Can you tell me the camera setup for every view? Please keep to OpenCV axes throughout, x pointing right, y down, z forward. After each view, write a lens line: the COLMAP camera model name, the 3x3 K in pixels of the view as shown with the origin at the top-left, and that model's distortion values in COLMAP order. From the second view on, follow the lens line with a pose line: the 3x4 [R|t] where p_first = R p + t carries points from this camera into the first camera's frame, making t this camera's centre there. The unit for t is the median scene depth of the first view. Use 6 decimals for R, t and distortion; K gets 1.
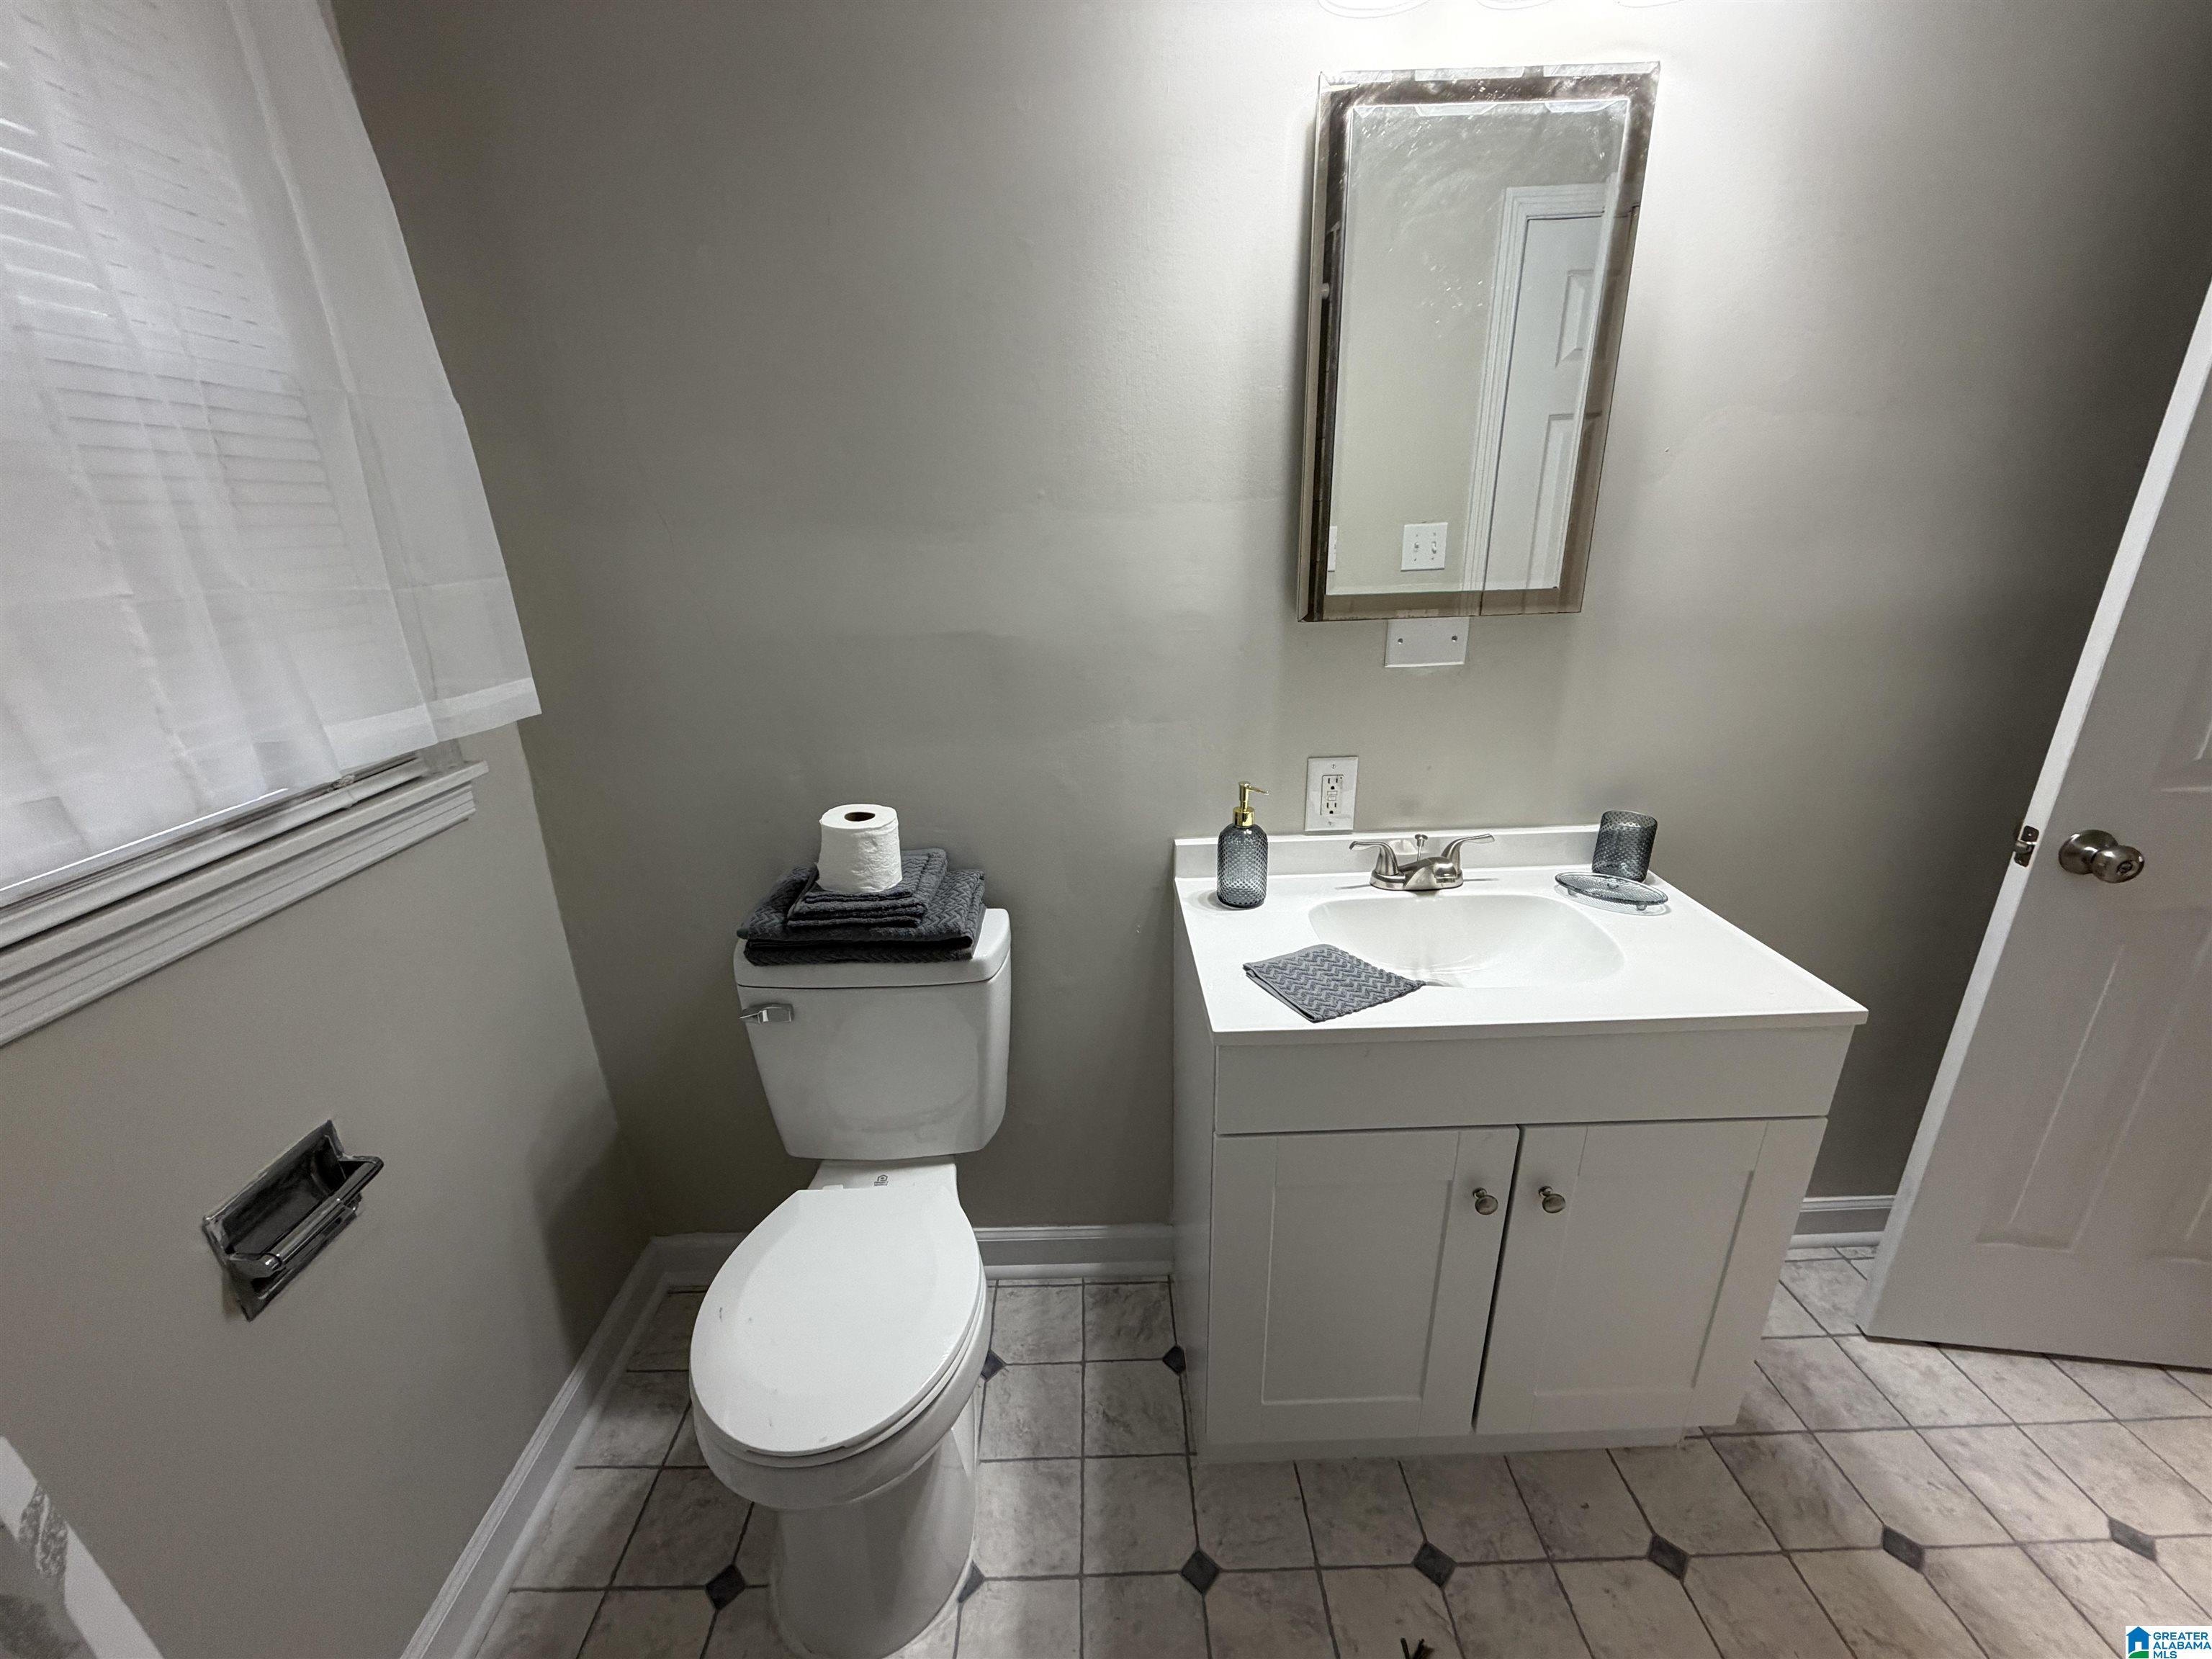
lens RADIAL K [[876.8, 0, 1101.1], [0, 876.8, 826.5], [0, 0, 1]] dist [-0.001448, 0.000400]
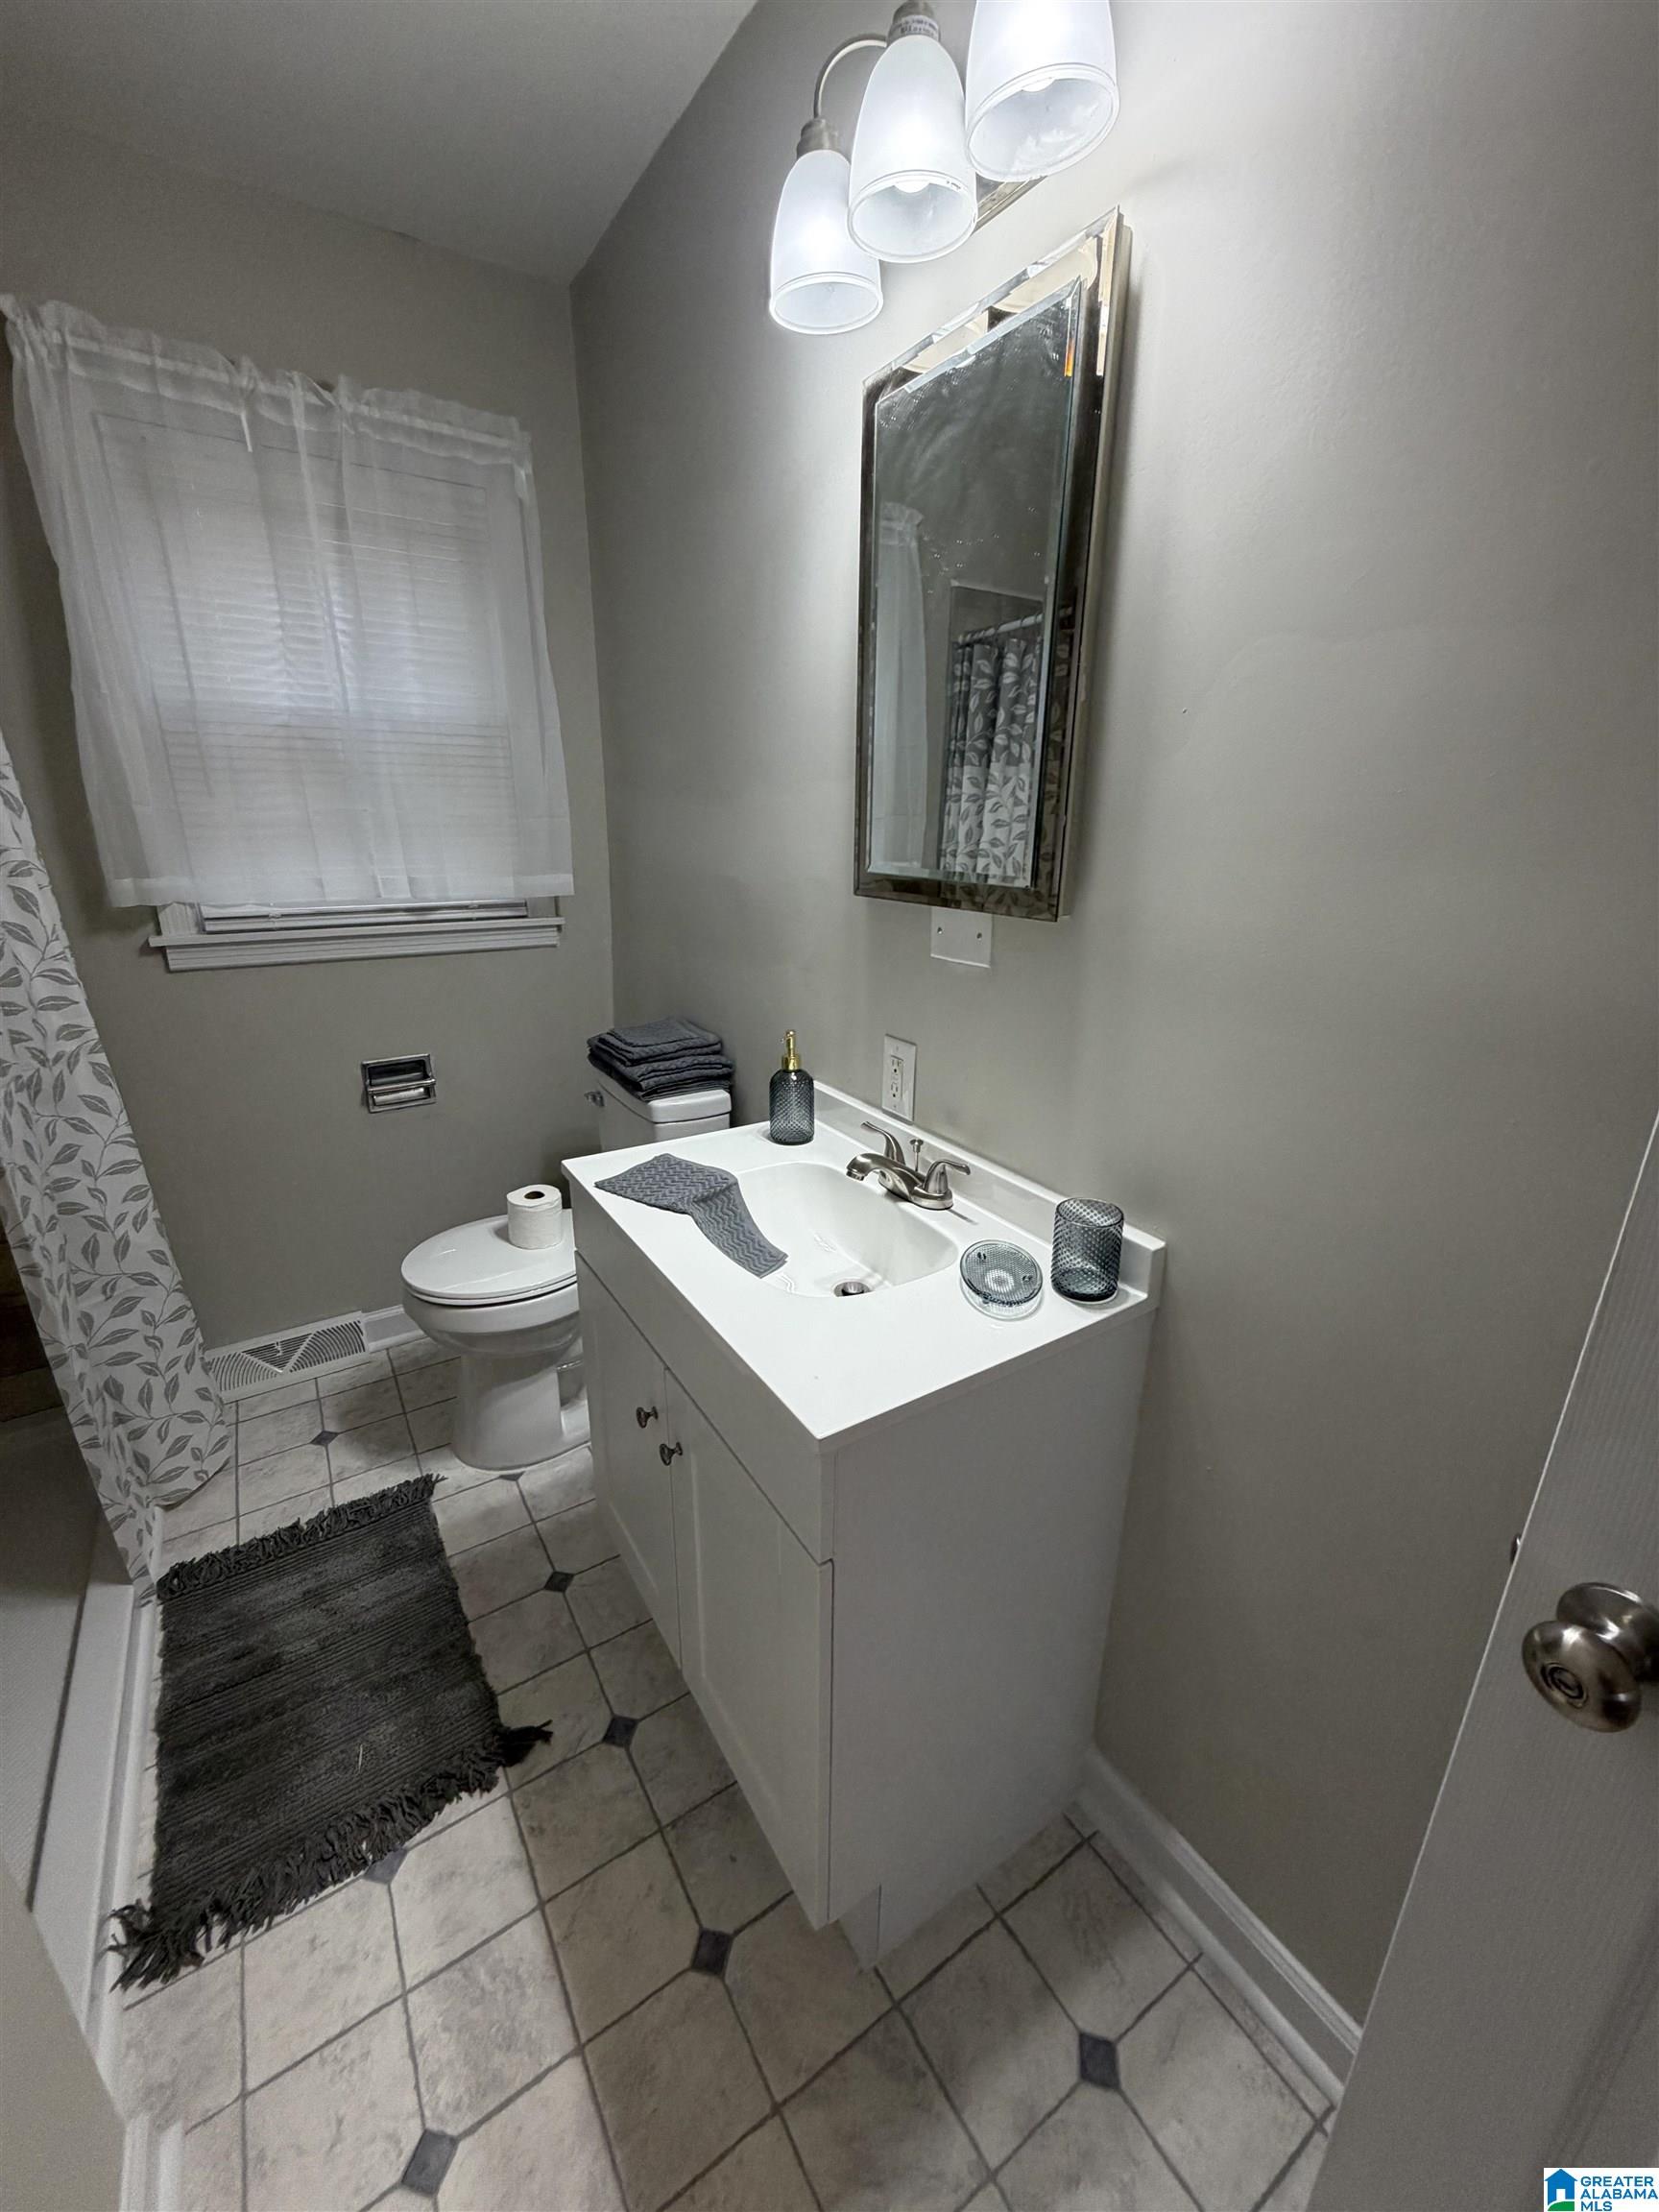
lens RADIAL K [[876.8, 0, 823.6], [0, 876.8, 1091.5], [0, 0, 1]] dist [-0.001448, 0.000400]
pose [[0.526053, 0.290526, -0.799289, 1.177664], [-0.303657, 0.942055, 0.142567, -0.158711], [0.794393, 0.167712, 0.583791, 0.424609]]
